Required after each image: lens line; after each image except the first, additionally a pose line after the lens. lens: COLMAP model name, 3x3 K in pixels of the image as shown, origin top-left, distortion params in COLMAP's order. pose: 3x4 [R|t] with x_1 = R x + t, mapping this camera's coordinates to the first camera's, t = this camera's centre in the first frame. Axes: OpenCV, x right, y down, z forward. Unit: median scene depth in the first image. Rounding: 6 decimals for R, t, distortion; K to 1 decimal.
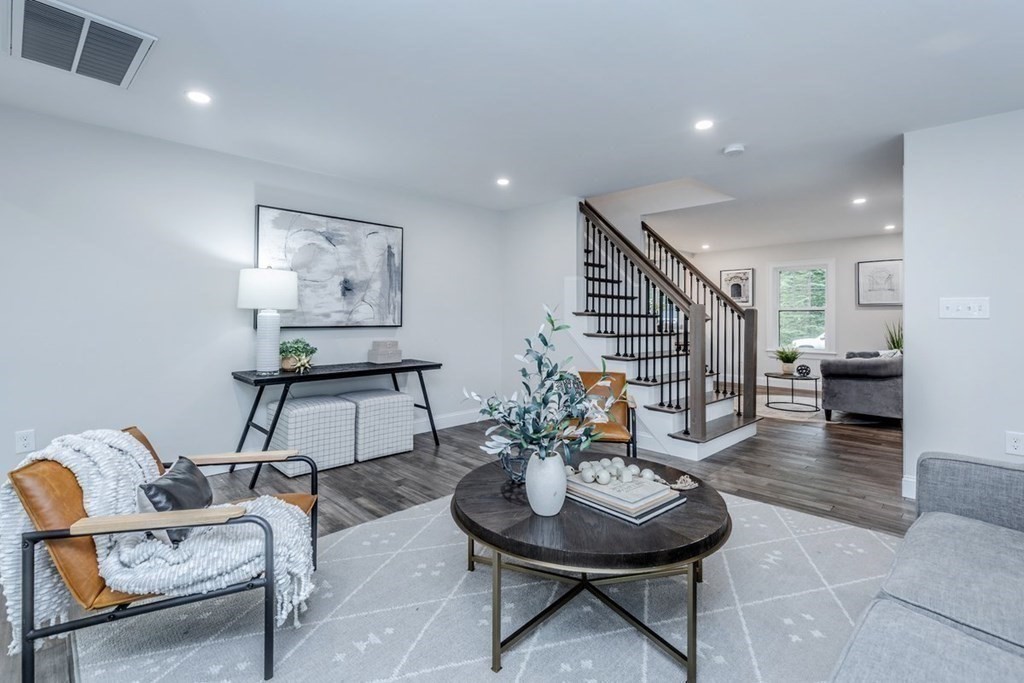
lens RADIAL K [[488.9, 0, 499.5], [0, 488.9, 326.1], [0, 0, 1]] dist [0.002272, 0.000083]
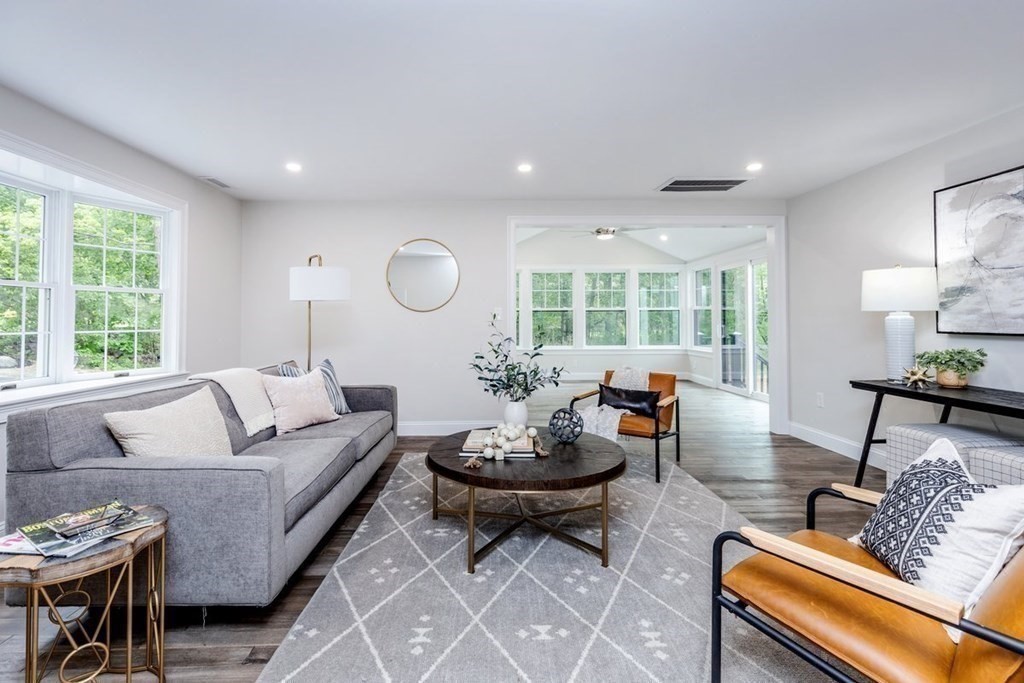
lens RADIAL K [[488.9, 0, 499.5], [0, 488.9, 326.1], [0, 0, 1]] dist [0.002272, 0.000083]
pose [[-0.698246, -0.000574, -0.715858, 0.648611], [-0.020376, 0.999610, 0.019073, -0.009168], [0.715568, 0.027904, -0.697986, 1.025857]]
